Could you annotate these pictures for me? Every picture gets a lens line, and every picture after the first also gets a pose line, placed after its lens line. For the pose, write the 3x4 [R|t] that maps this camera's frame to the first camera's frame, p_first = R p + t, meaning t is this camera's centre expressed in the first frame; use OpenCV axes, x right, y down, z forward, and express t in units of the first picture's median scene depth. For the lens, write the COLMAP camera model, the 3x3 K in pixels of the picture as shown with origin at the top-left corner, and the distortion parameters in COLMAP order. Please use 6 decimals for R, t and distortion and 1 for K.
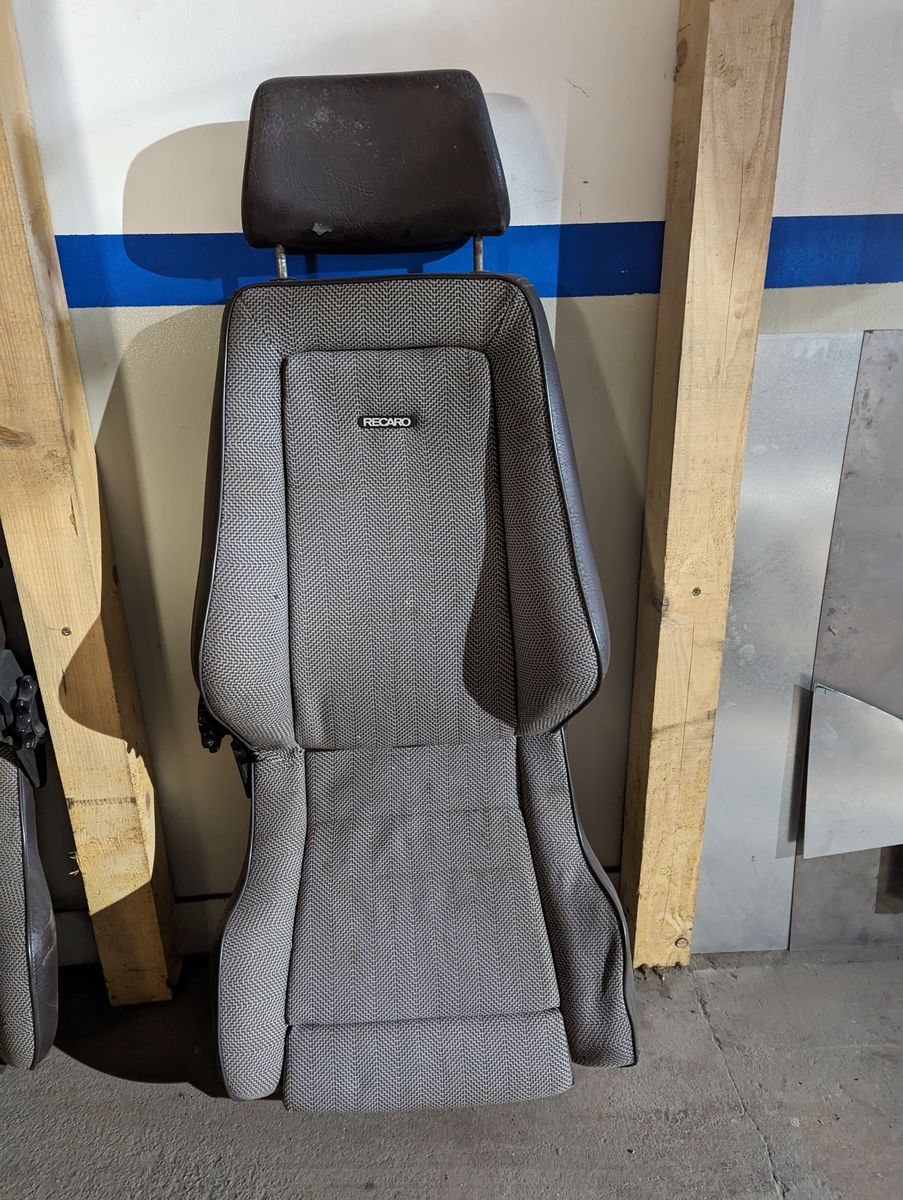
lens RADIAL K [[839.7, 0, 447.9], [0, 839.7, 597.1], [0, 0, 1]] dist [0.054220, -0.054520]
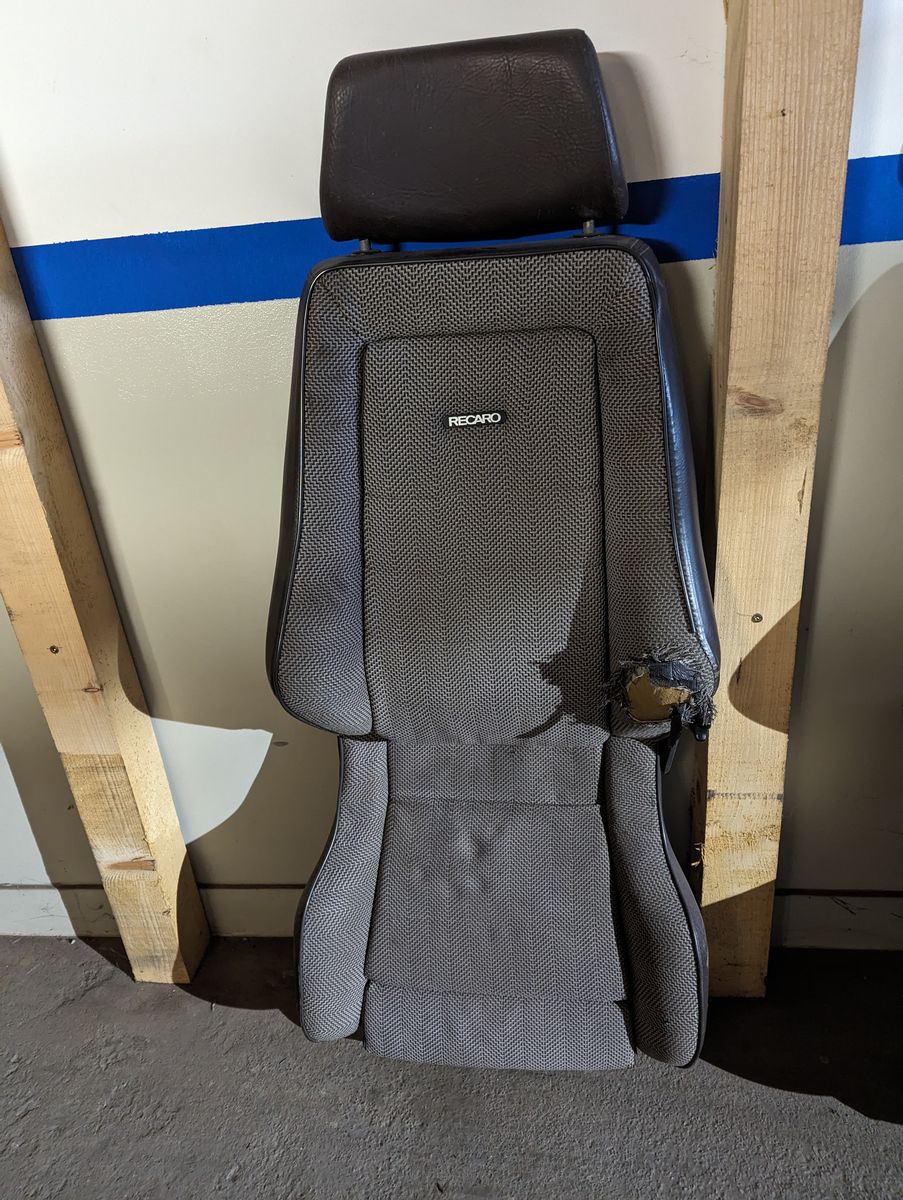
lens RADIAL K [[839.7, 0, 438.7], [0, 839.7, 590.4], [0, 0, 1]] dist [0.054220, -0.054520]
pose [[0.977185, 0.019034, -0.211536, -0.595259], [-0.002037, 0.996770, 0.080280, -0.060852], [0.212381, -0.078017, 0.974068, 0.051788]]
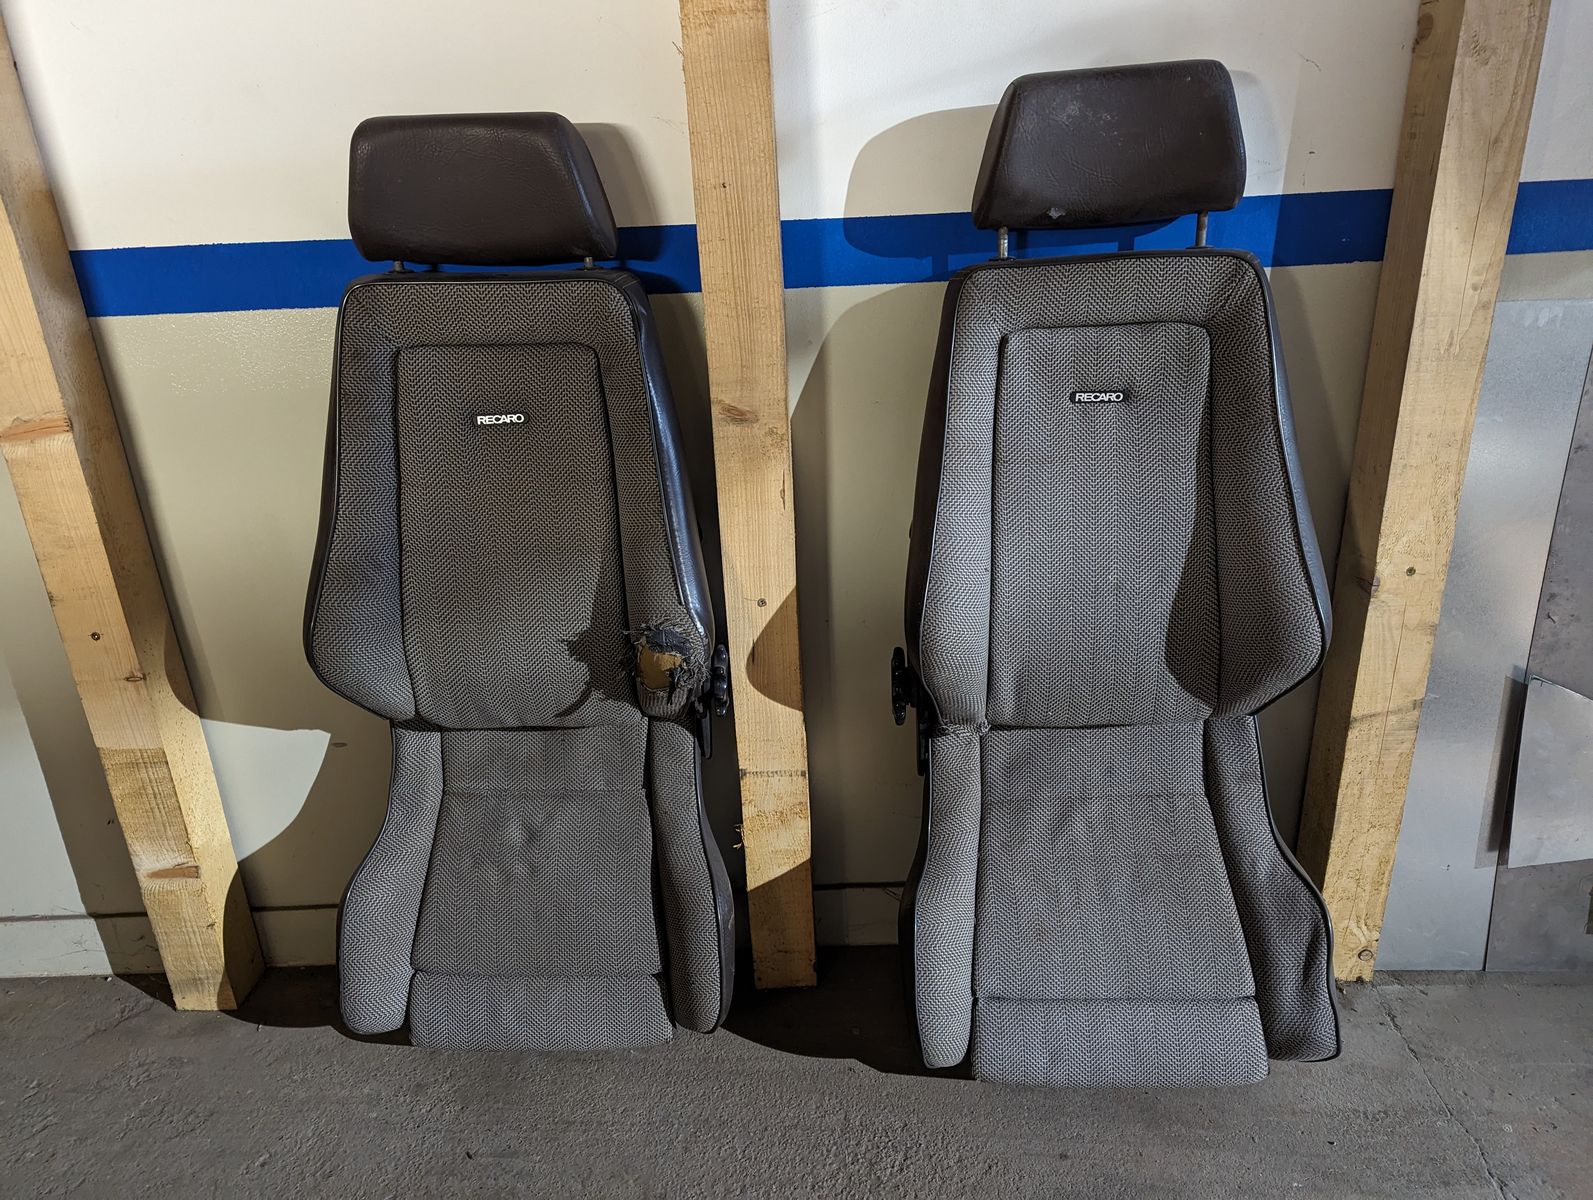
lens RADIAL K [[1106.5, 0, 804.3], [0, 1106.5, 606.7], [0, 0, 1]] dist [0.046896, -0.043530]
pose [[0.995080, 0.015841, -0.097804, -0.269507], [-0.015071, 0.999849, 0.008601, 0.033521], [0.097926, -0.007085, 0.995169, -0.331797]]
